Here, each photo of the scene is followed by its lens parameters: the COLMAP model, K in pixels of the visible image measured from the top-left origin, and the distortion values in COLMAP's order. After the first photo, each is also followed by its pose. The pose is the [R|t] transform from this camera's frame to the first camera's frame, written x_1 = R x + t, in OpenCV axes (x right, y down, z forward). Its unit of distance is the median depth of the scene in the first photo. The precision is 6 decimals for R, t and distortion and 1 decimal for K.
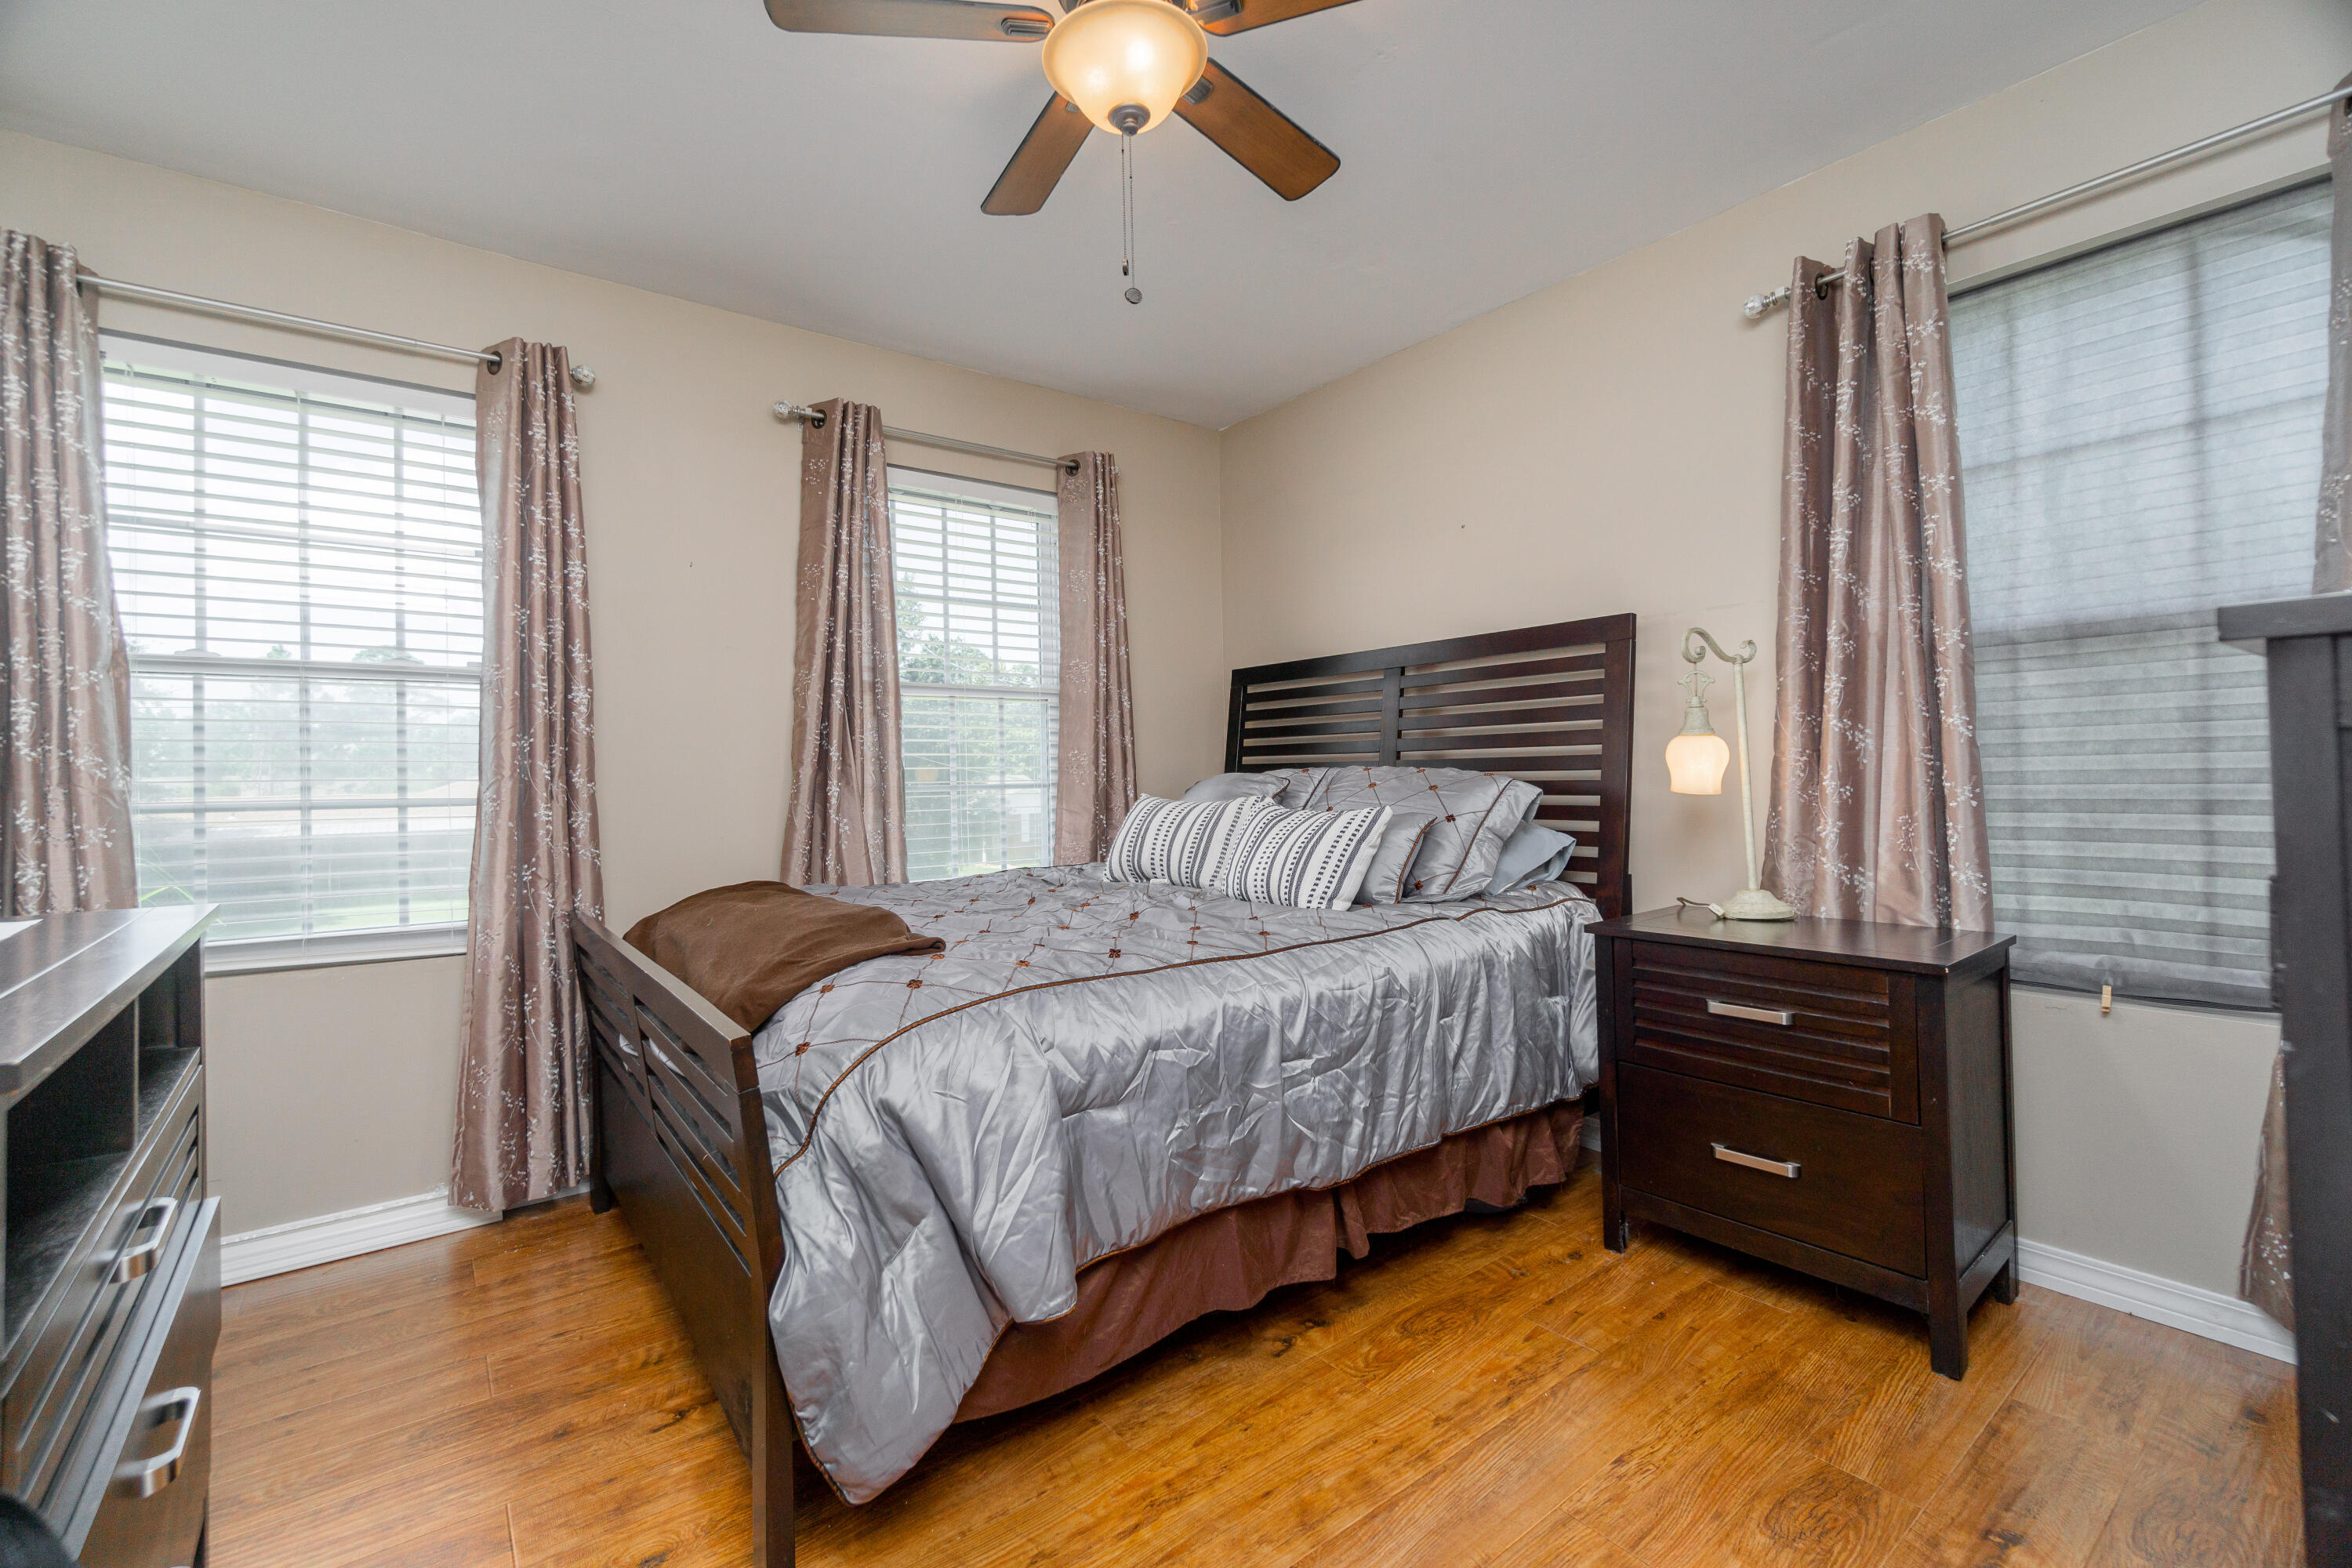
lens RADIAL K [[1014.8, 0, 1176.0], [0, 1014.8, 784.0], [0, 0, 1]] dist [0.002984, 0.000221]
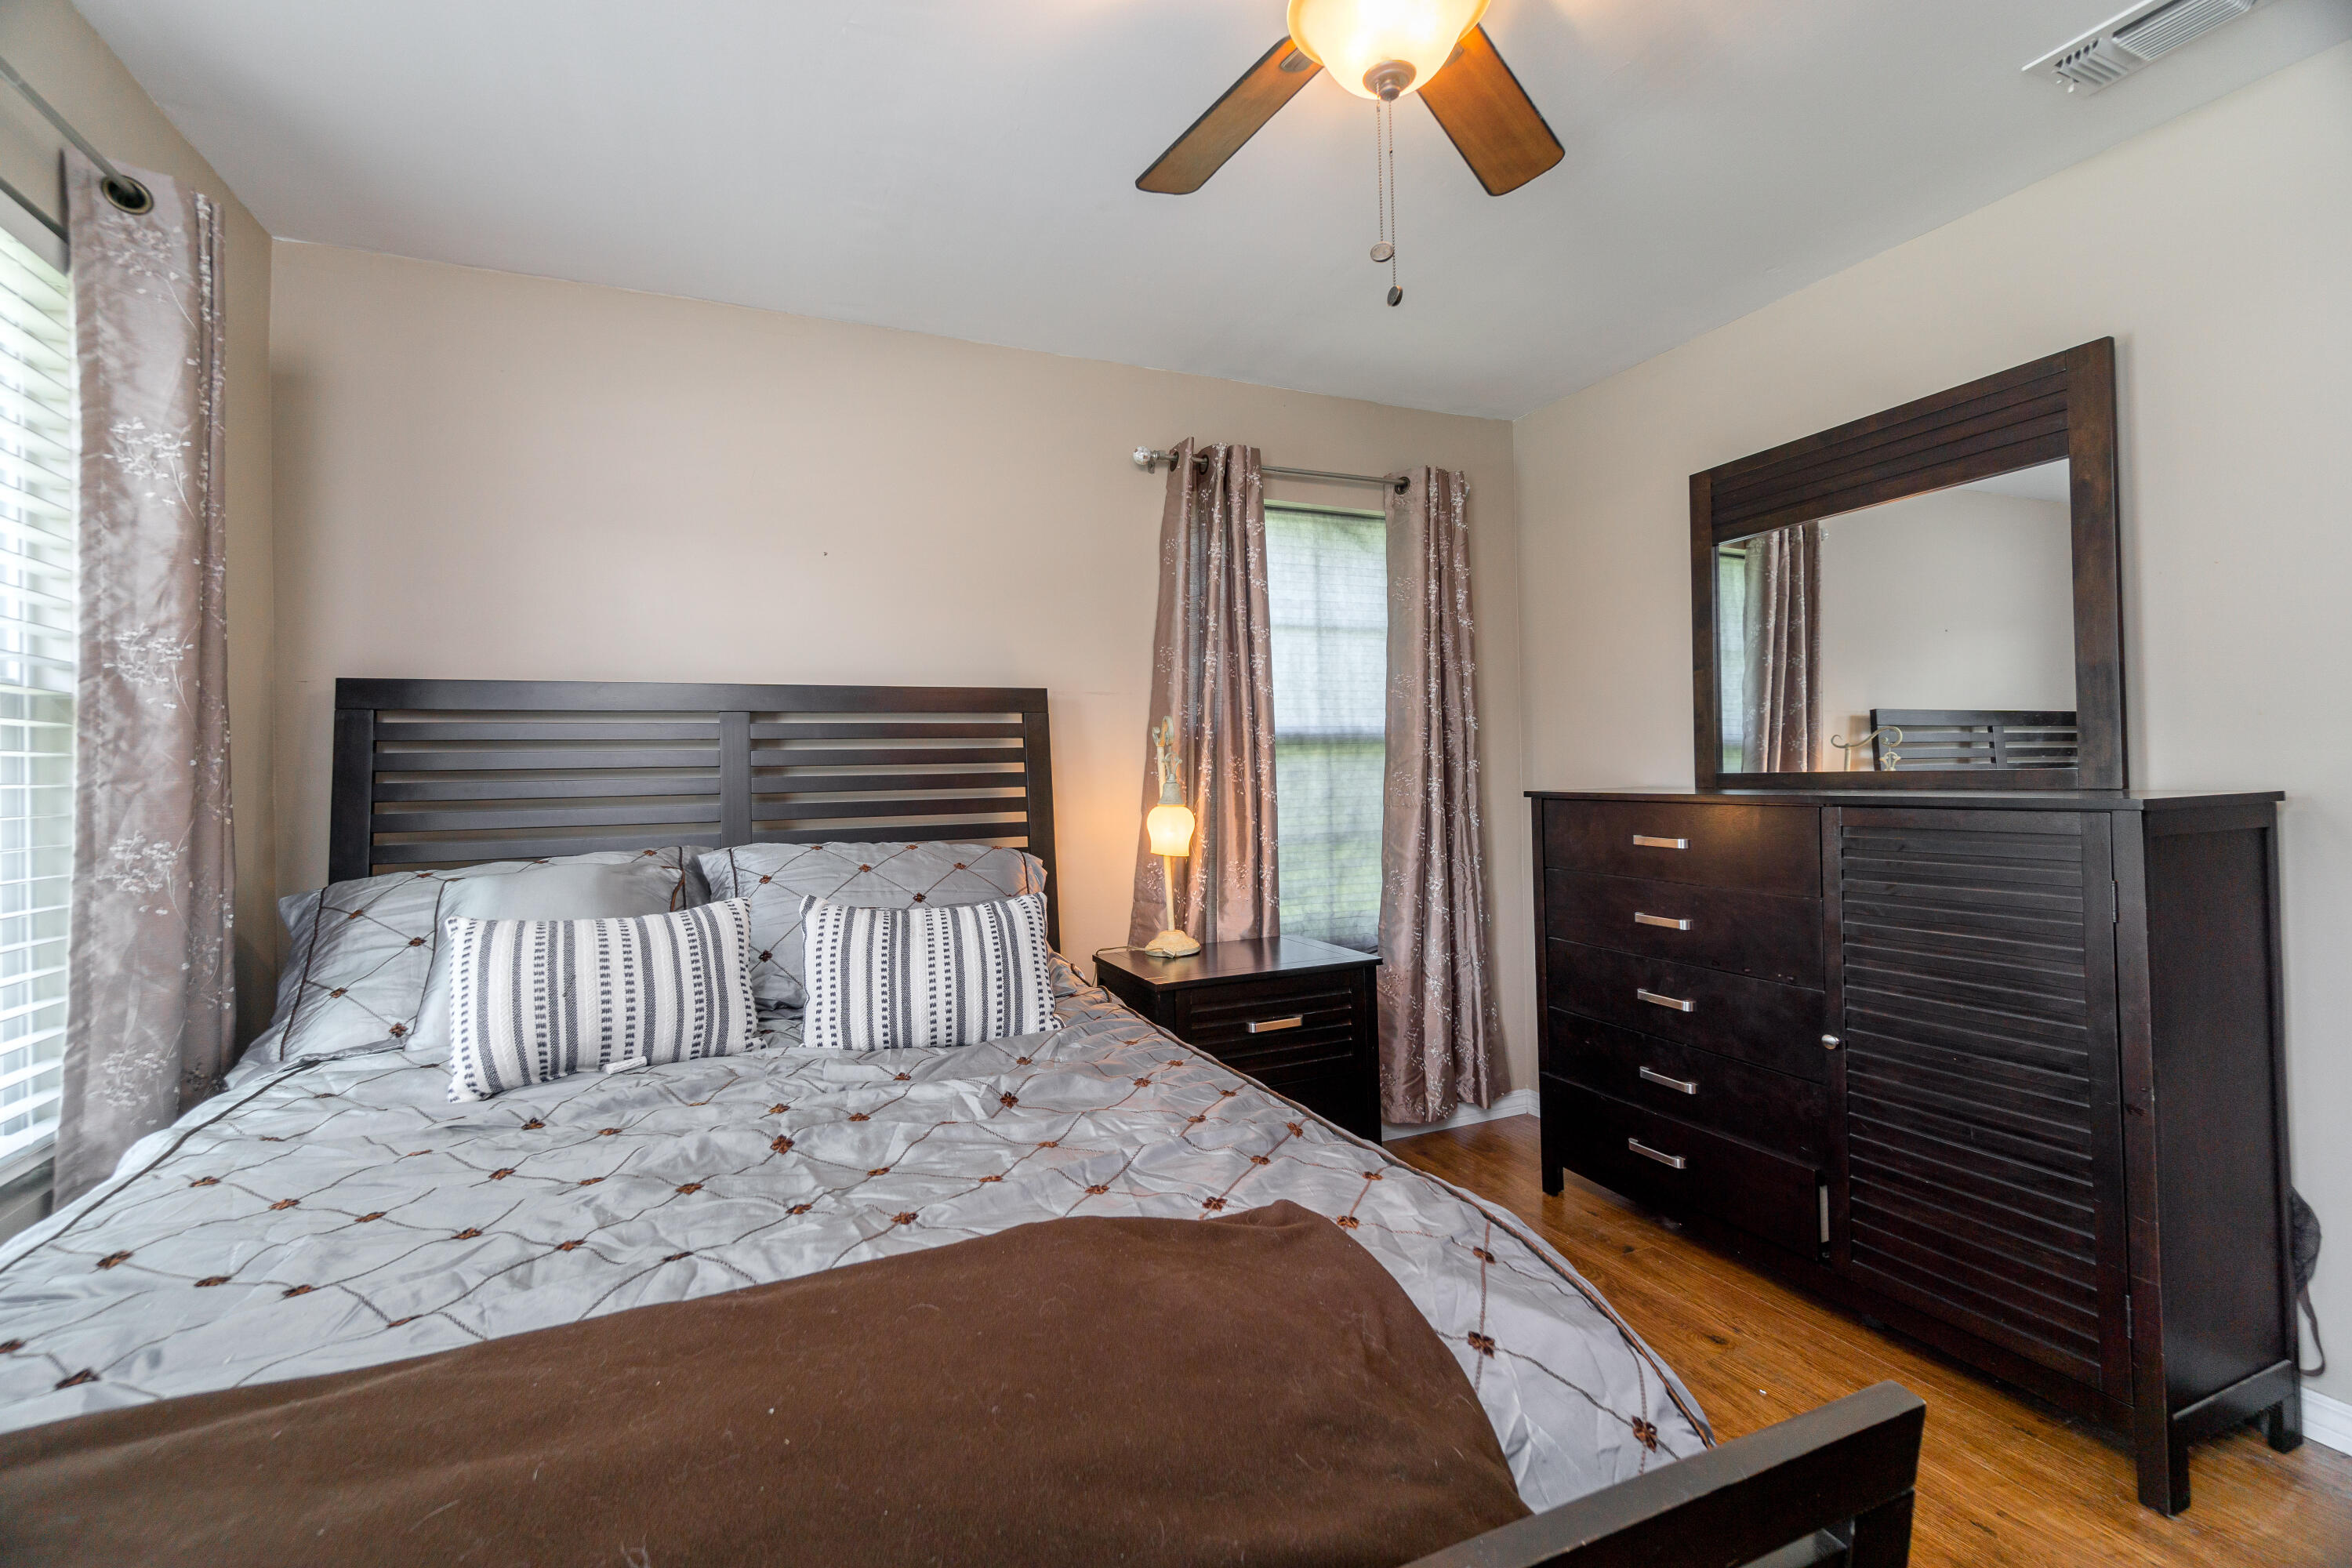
lens RADIAL K [[1007.2, 0, 1176.0], [0, 1007.2, 784.0], [0, 0, 1]] dist [-0.001343, -0.000099]
pose [[0.268340, 0.008685, 0.963285, -0.648674], [0.025848, 0.999534, -0.016213, -0.057899], [-0.962977, 0.029249, 0.267990, 0.712136]]
